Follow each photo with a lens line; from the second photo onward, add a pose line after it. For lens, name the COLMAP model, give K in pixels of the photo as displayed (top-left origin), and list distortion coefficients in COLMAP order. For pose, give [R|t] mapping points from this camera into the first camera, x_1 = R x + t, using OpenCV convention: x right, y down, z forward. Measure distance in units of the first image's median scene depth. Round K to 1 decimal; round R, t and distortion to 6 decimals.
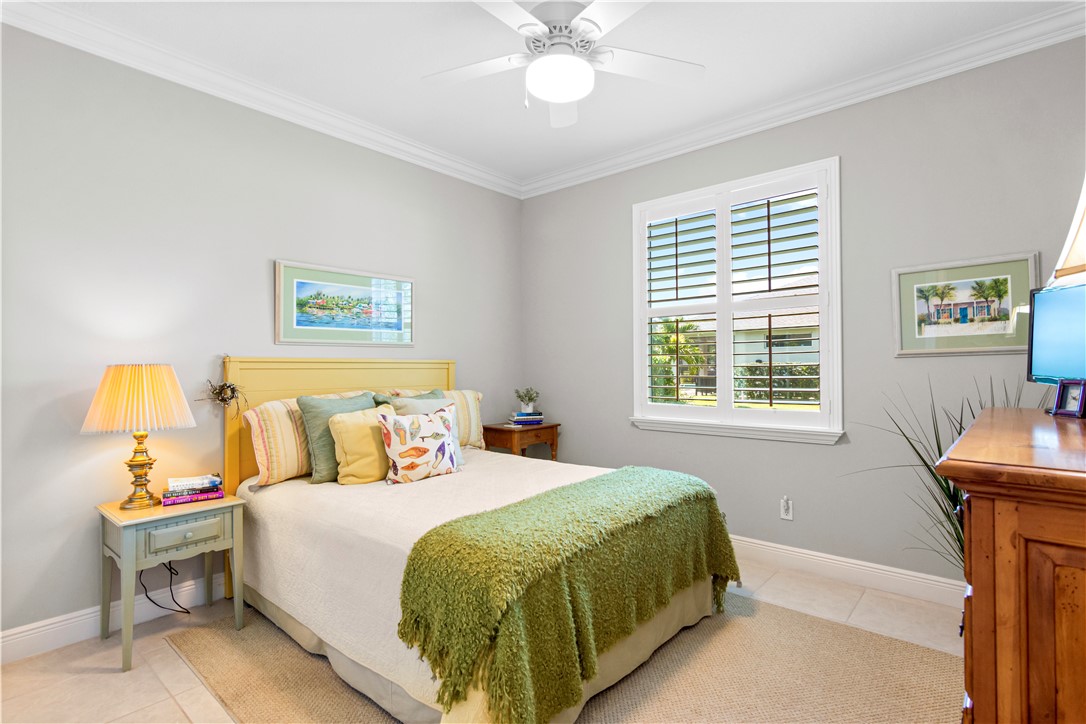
lens RADIAL K [[530.2, 0, 547.6], [0, 530.2, 363.7], [0, 0, 1]] dist [-0.008549, 0.004354]
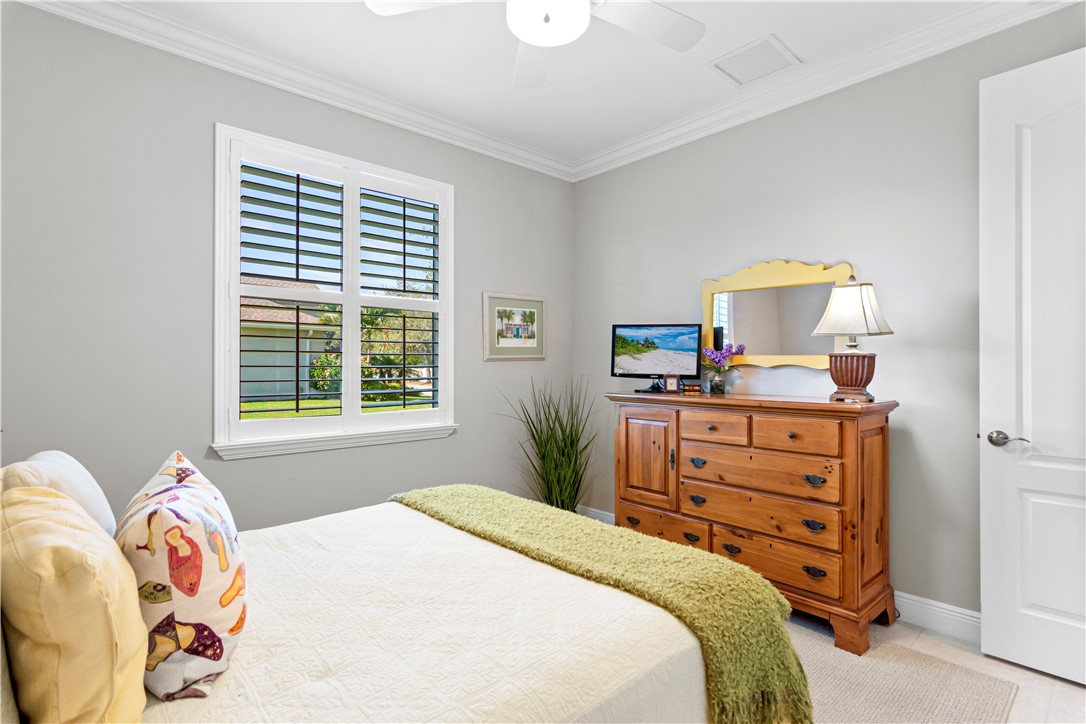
lens RADIAL K [[530.2, 0, 549.5], [0, 530.2, 363.3], [0, 0, 1]] dist [-0.008549, 0.004354]
pose [[0.105920, 0.010365, 0.994321, -0.635701], [-0.008319, 0.999920, -0.009537, 0.005101], [-0.994340, -0.007261, 0.105998, 0.733093]]
